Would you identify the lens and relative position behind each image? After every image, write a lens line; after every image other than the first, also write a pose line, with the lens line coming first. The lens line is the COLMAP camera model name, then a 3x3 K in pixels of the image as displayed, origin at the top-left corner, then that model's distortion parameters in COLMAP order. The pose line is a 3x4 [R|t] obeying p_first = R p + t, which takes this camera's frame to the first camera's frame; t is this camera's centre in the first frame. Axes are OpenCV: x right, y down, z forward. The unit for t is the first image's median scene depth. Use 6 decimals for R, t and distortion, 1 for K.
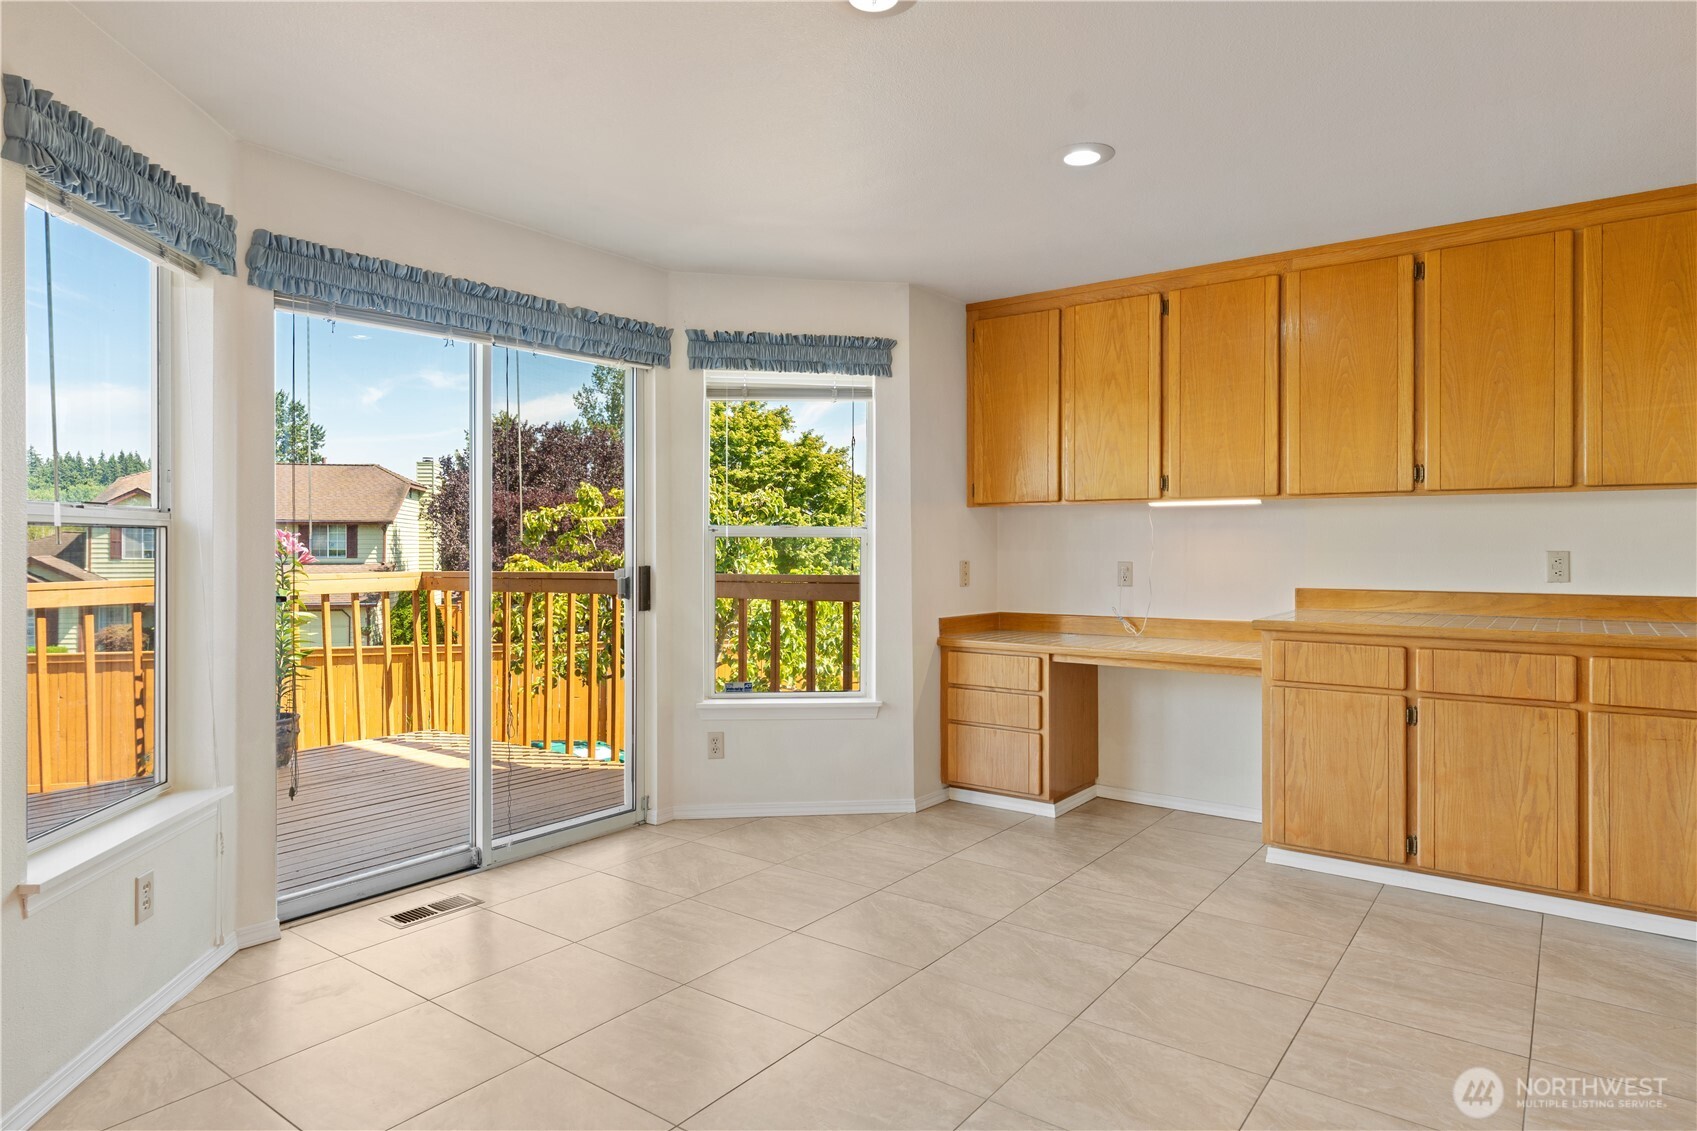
lens RADIAL K [[983.5, 0, 858.0], [0, 983.5, 549.2], [0, 0, 1]] dist [-0.001503, 0.002890]
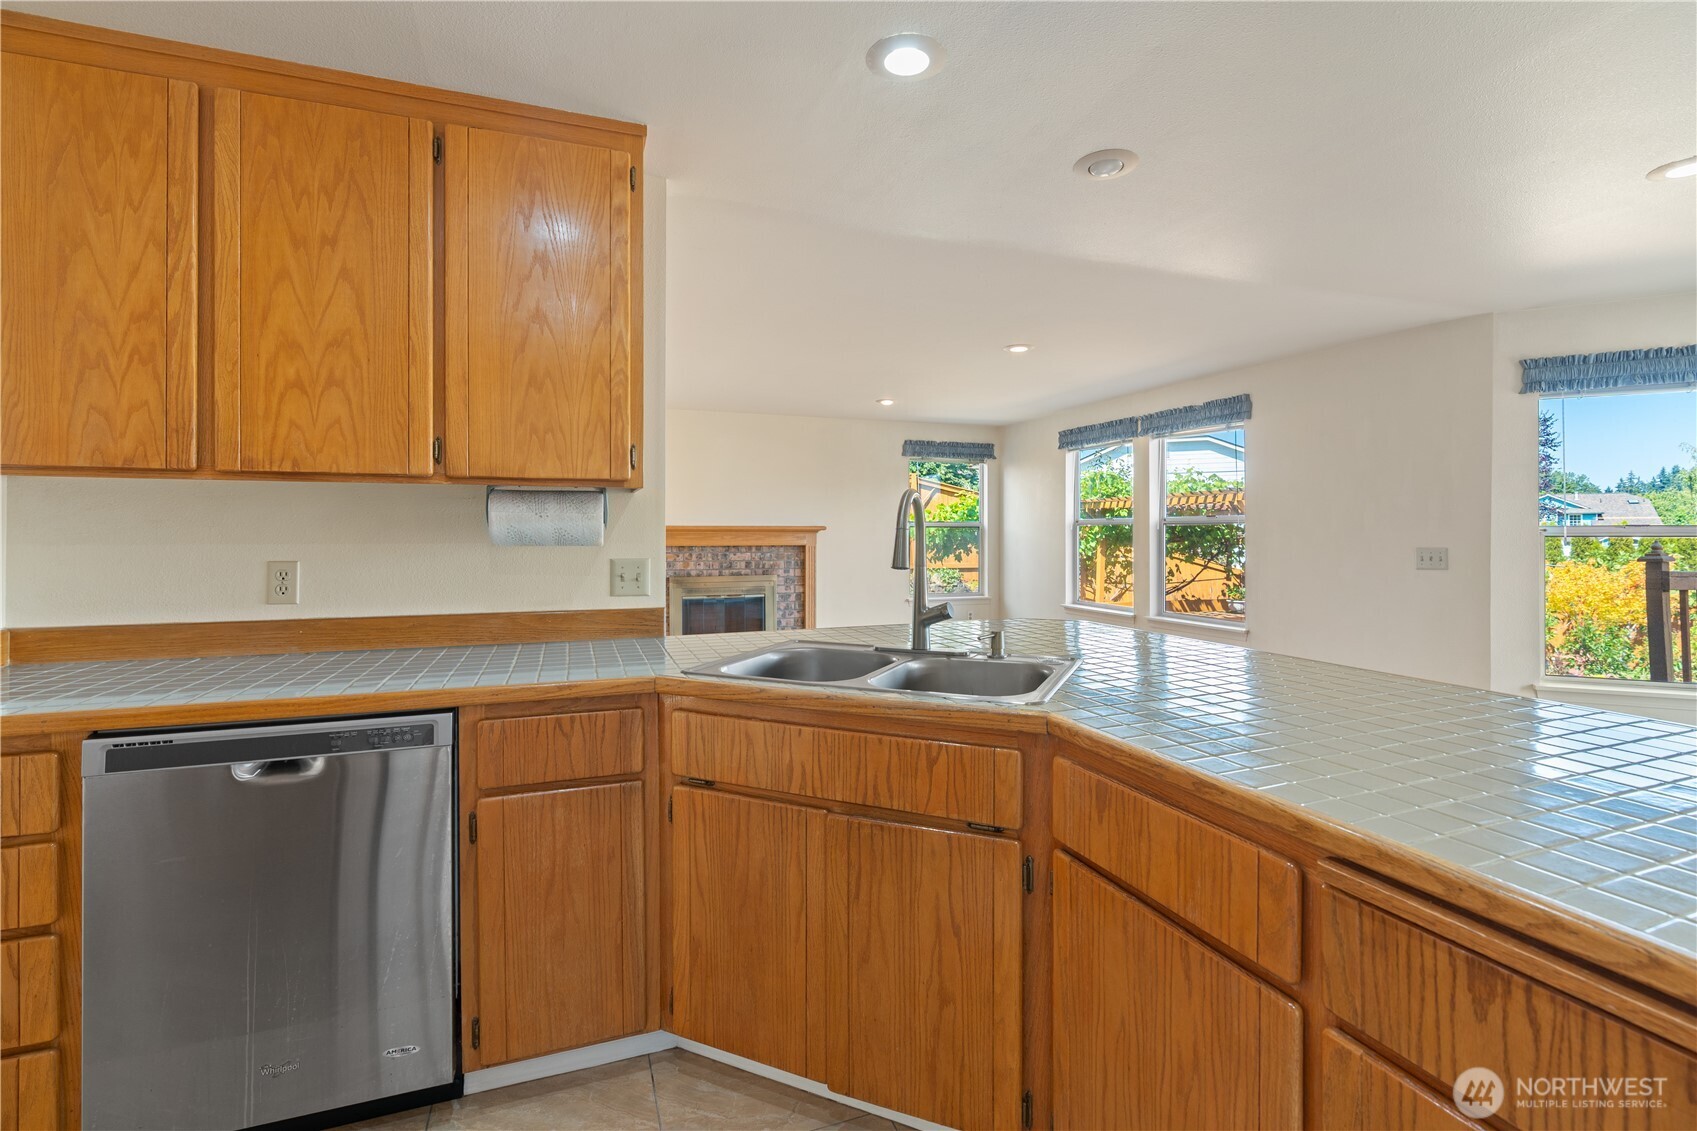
lens RADIAL K [[769.8, 0, 854.4], [0, 769.8, 533.0], [0, 0, 1]] dist [-0.016662, 0.008329]
pose [[-0.537976, -0.002599, -0.842956, 0.956772], [-0.003361, 0.999994, -0.000939, -0.016656], [0.842953, 0.002328, -0.537982, 0.341032]]
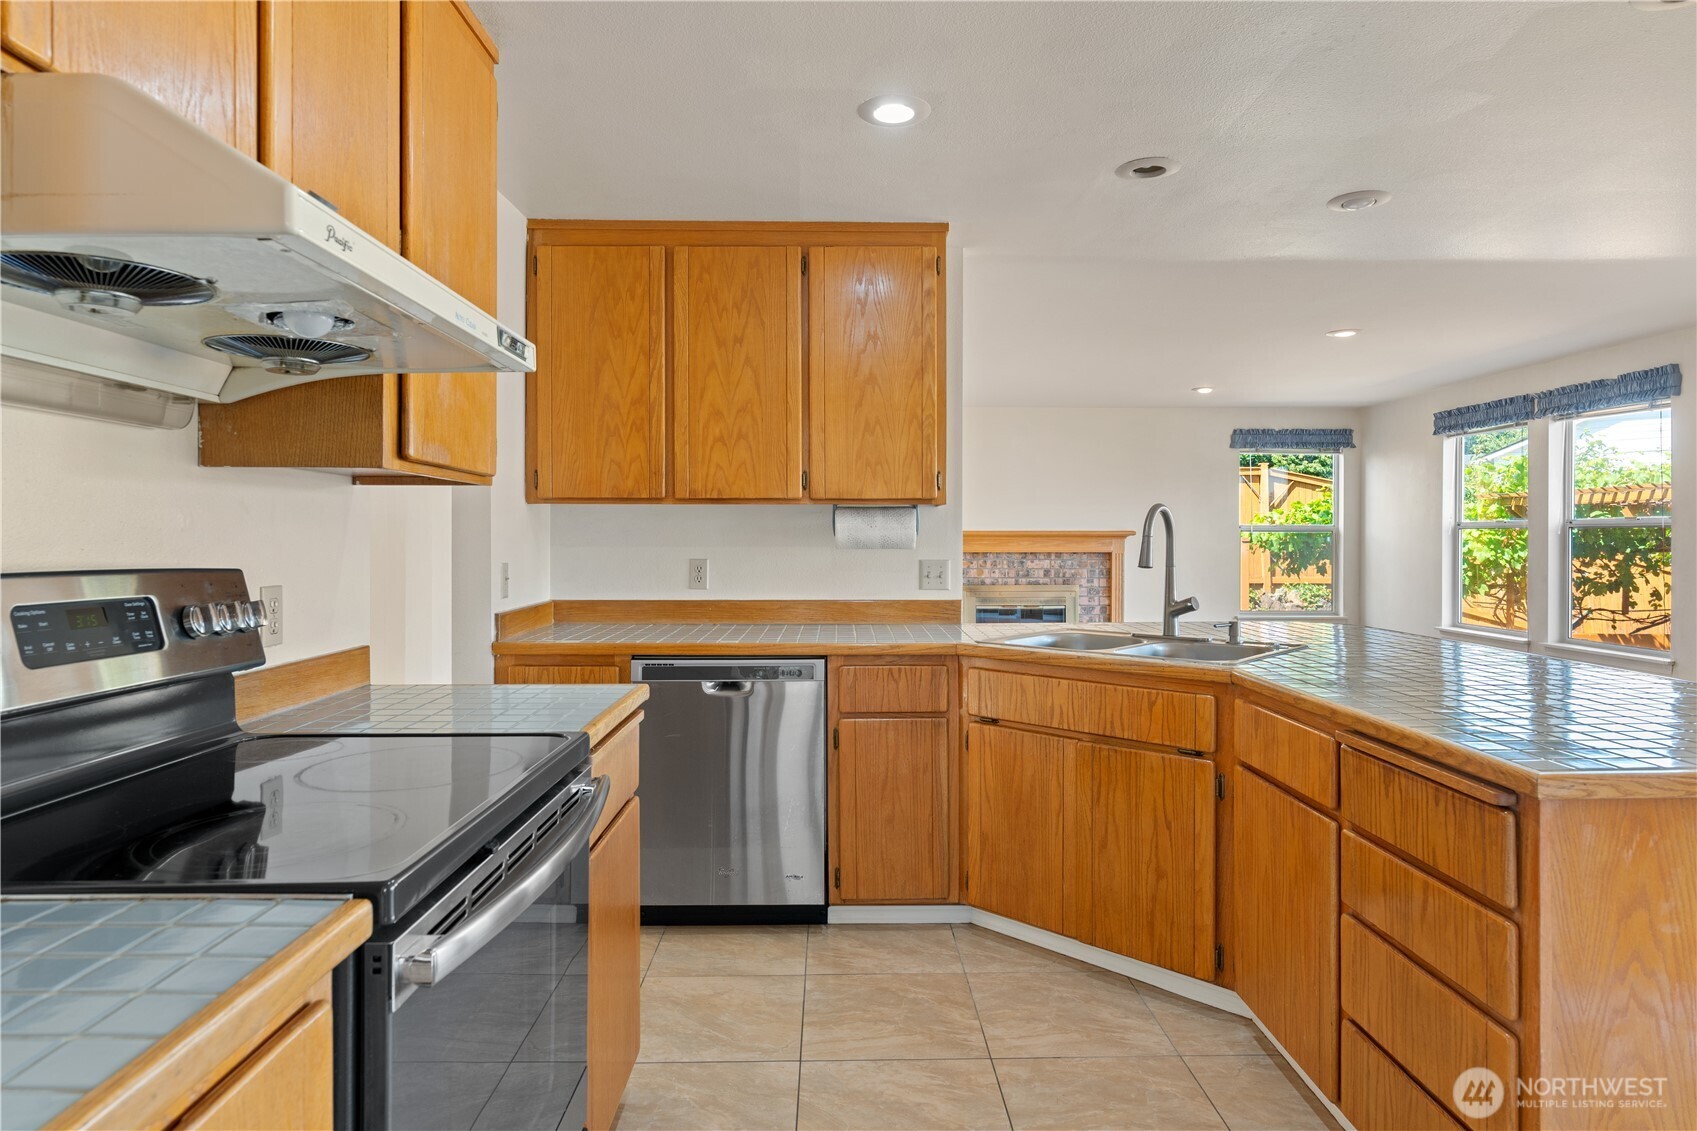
lens RADIAL K [[983.5, 0, 858.0], [0, 983.5, 549.2], [0, 0, 1]] dist [-0.001503, 0.002890]
pose [[-0.788368, 0.004244, -0.615189, 1.221869], [-0.003572, 0.999928, 0.011476, -0.017705], [0.615193, 0.011245, -0.788296, 0.608571]]
